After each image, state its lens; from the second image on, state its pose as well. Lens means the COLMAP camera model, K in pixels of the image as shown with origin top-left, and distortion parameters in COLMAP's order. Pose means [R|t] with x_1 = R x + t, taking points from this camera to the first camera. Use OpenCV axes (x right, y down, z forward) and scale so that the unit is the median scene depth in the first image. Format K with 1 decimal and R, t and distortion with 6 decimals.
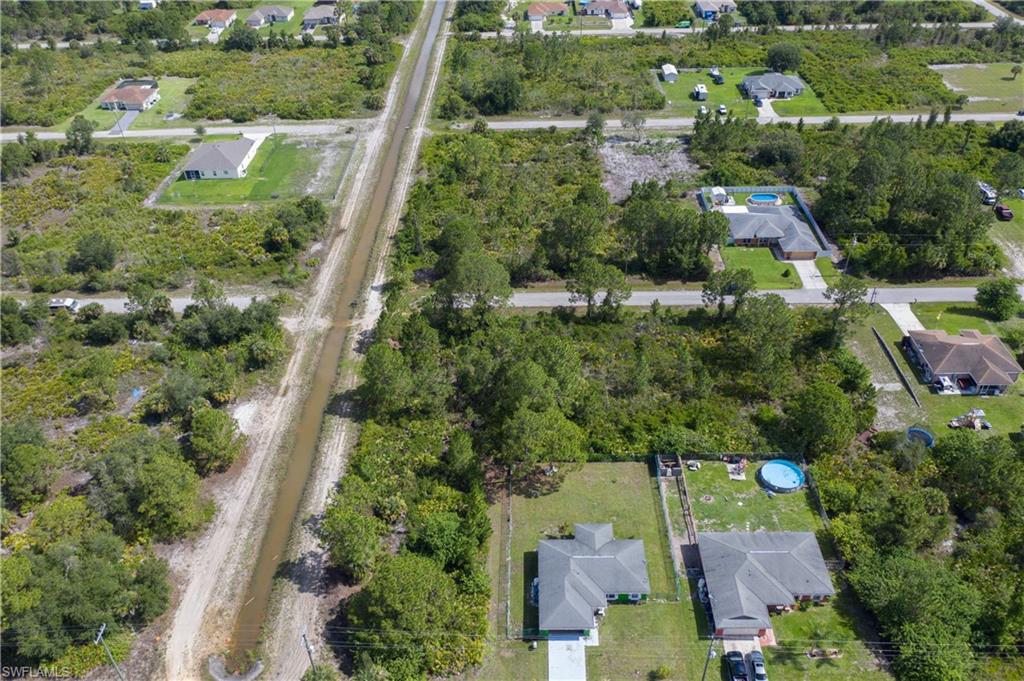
lens RADIAL K [[821.3, 0, 521.9], [0, 821.3, 341.2], [0, 0, 1]] dist [-0.012638, -0.002976]
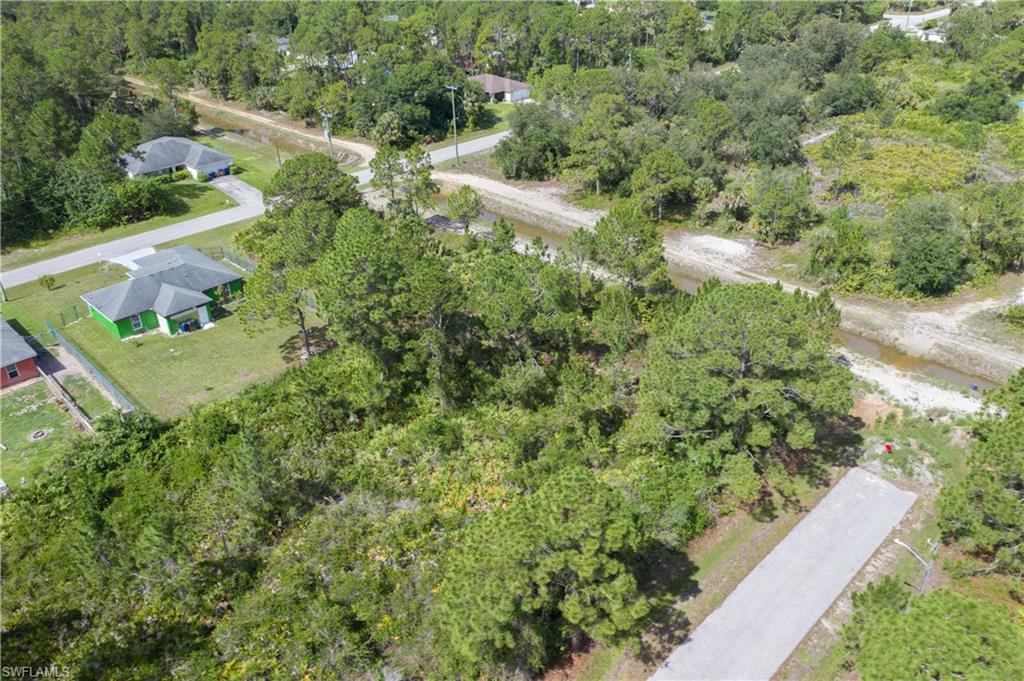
lens RADIAL K [[813.1, 0, 506.4], [0, 813.1, 340.7], [0, 0, 1]] dist [-0.010996, 0.001339]
pose [[-0.706839, 0.372261, -0.601498, 0.279712], [-0.399208, 0.492045, 0.773644, -0.364487], [0.583962, 0.786965, -0.199187, 1.123671]]
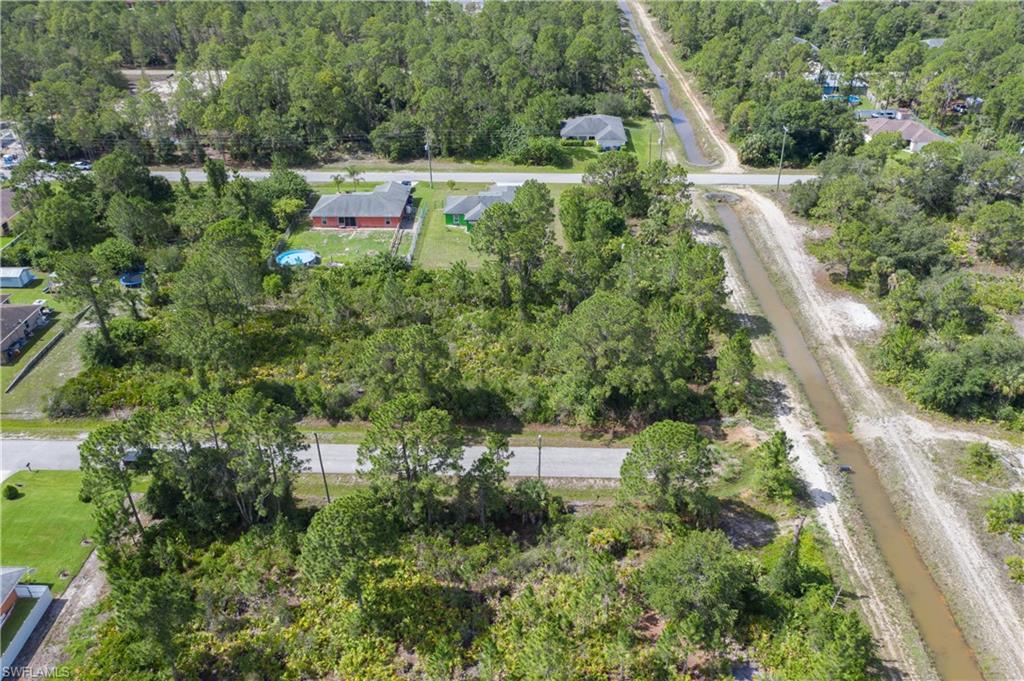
lens RADIAL K [[817.3, 0, 505.8], [0, 817.3, 341.3], [0, 0, 1]] dist [-0.008238, 0.010874]
pose [[-0.999071, 0.003943, 0.042915, -0.004699], [0.041283, 0.373297, 0.926793, -0.719124], [-0.012366, 0.927704, -0.373113, 1.377025]]
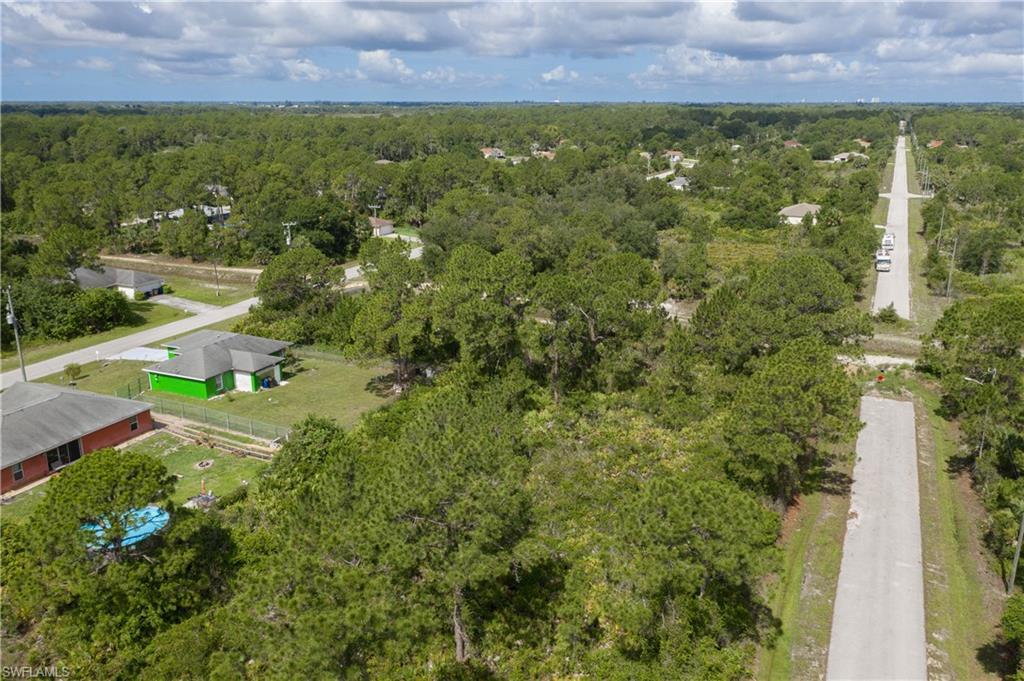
lens RADIAL K [[840.2, 0, 505.4], [0, 840.2, 340.2], [0, 0, 1]] dist [0.001459, 0.009492]
pose [[-0.412582, 0.267213, -0.870846, 0.570018], [-0.541394, 0.696904, 0.470337, -0.239177], [0.732577, 0.665524, -0.142862, 1.063214]]
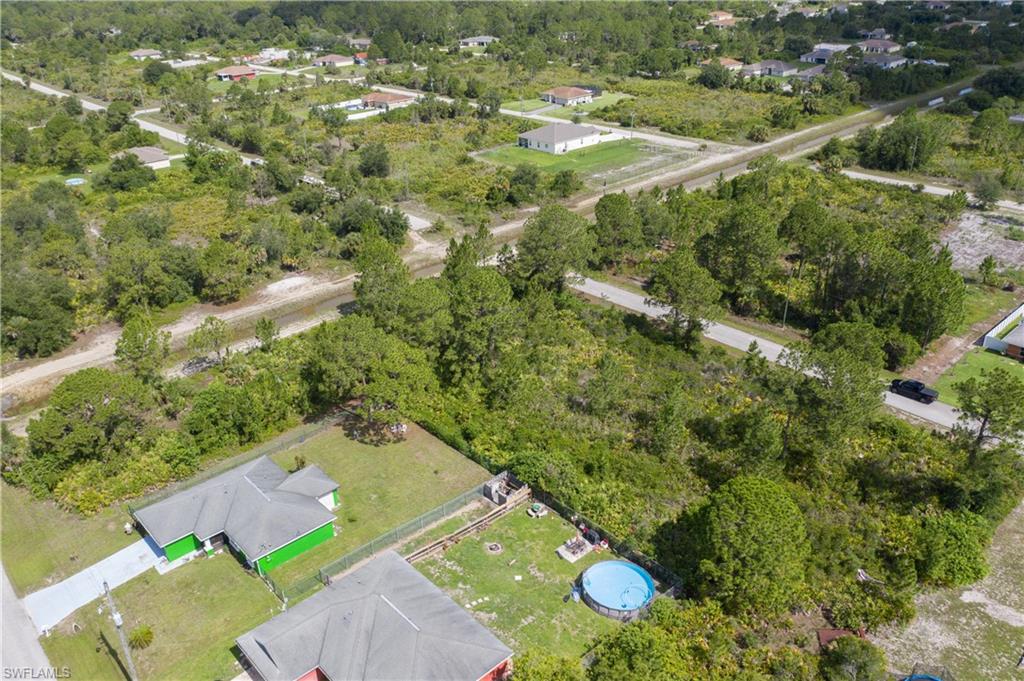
lens RADIAL K [[817.3, 0, 505.8], [0, 817.3, 341.3], [0, 0, 1]] dist [-0.008238, 0.010874]
pose [[0.674087, 0.326327, -0.662659, 0.539258], [-0.426672, 0.904336, 0.011310, 0.032300], [0.602957, 0.275114, 0.748836, 0.438208]]
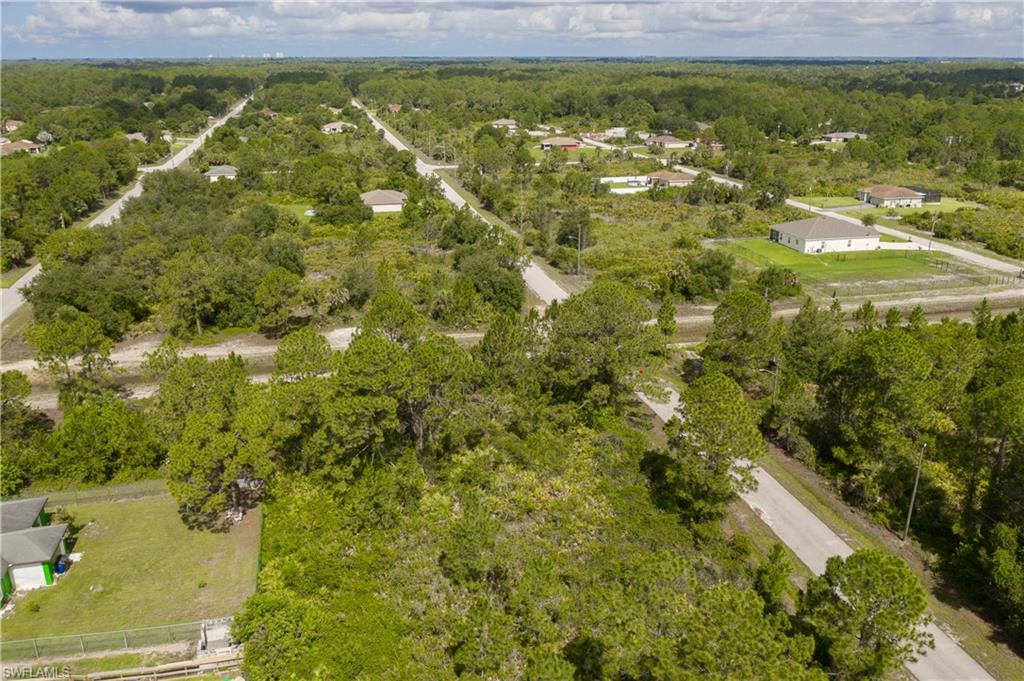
lens RADIAL K [[837.9, 0, 508.7], [0, 837.9, 339.4], [0, 0, 1]] dist [-0.008708, 0.000847]
pose [[0.231229, 0.331652, -0.914626, 0.539229], [-0.584158, 0.799107, 0.142082, -0.127583], [0.778006, 0.501433, 0.378514, 0.805588]]
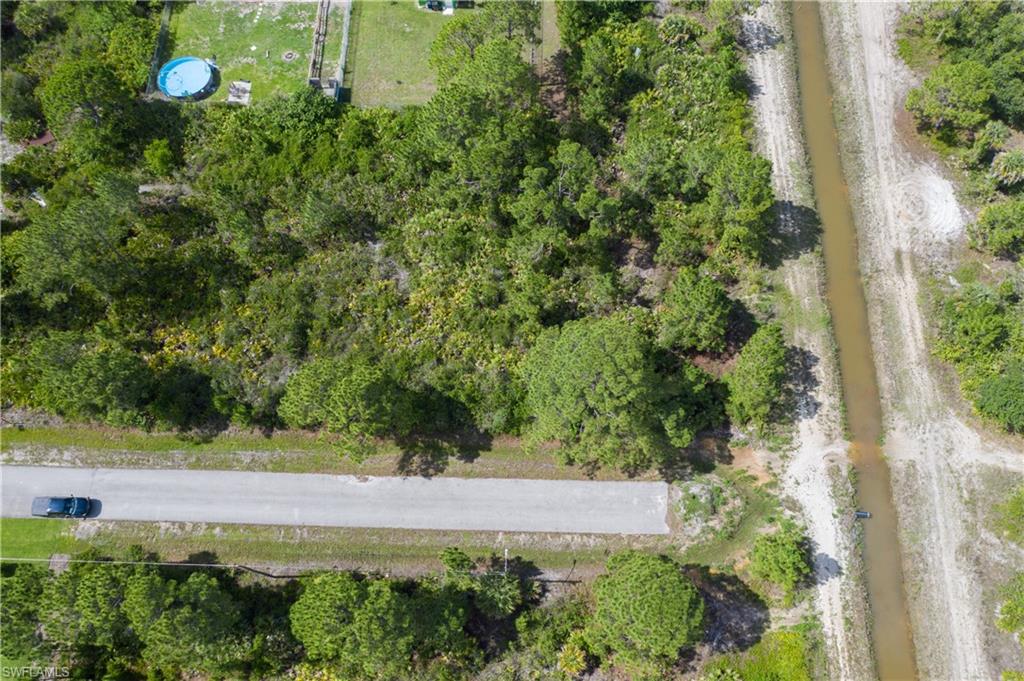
lens RADIAL K [[840.7, 0, 493.7], [0, 840.7, 345.4], [0, 0, 1]] dist [-0.011640, -0.010445]
pose [[-0.998739, -0.014949, 0.047936, -0.018407], [0.050161, -0.253704, 0.965980, -0.607989], [-0.002279, 0.967166, 0.254134, 0.958065]]
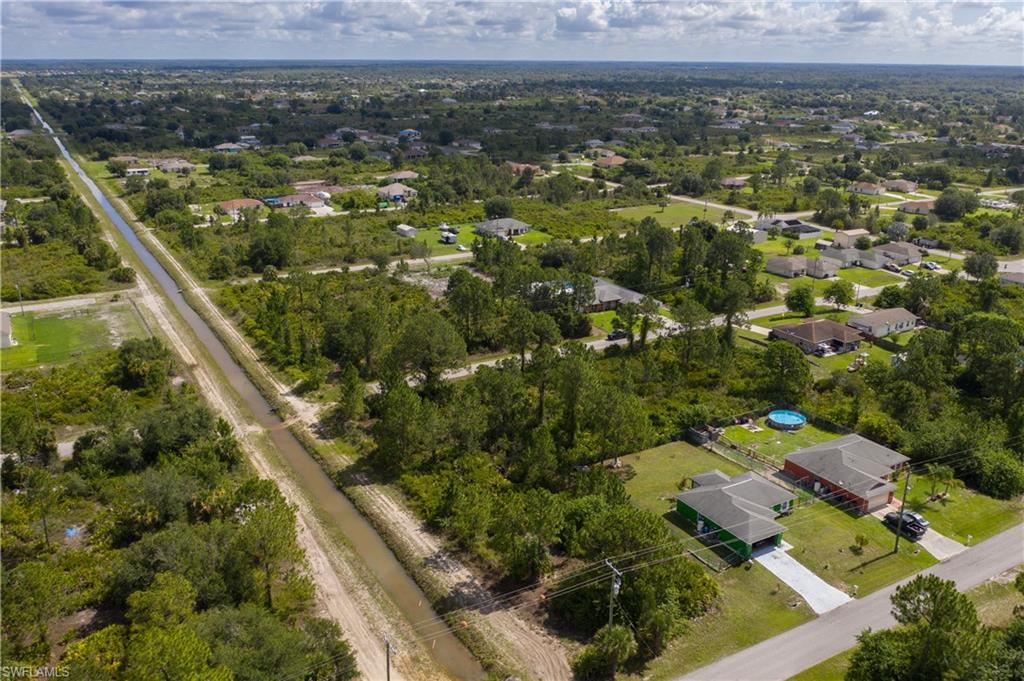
lens RADIAL K [[845.6, 0, 527.2], [0, 845.6, 340.4], [0, 0, 1]] dist [-0.011011, -0.000705]
pose [[0.853244, -0.140673, 0.502181, -0.506980], [0.291931, 0.926763, -0.236405, 0.214367], [-0.432147, 0.348313, 0.831821, 0.141693]]
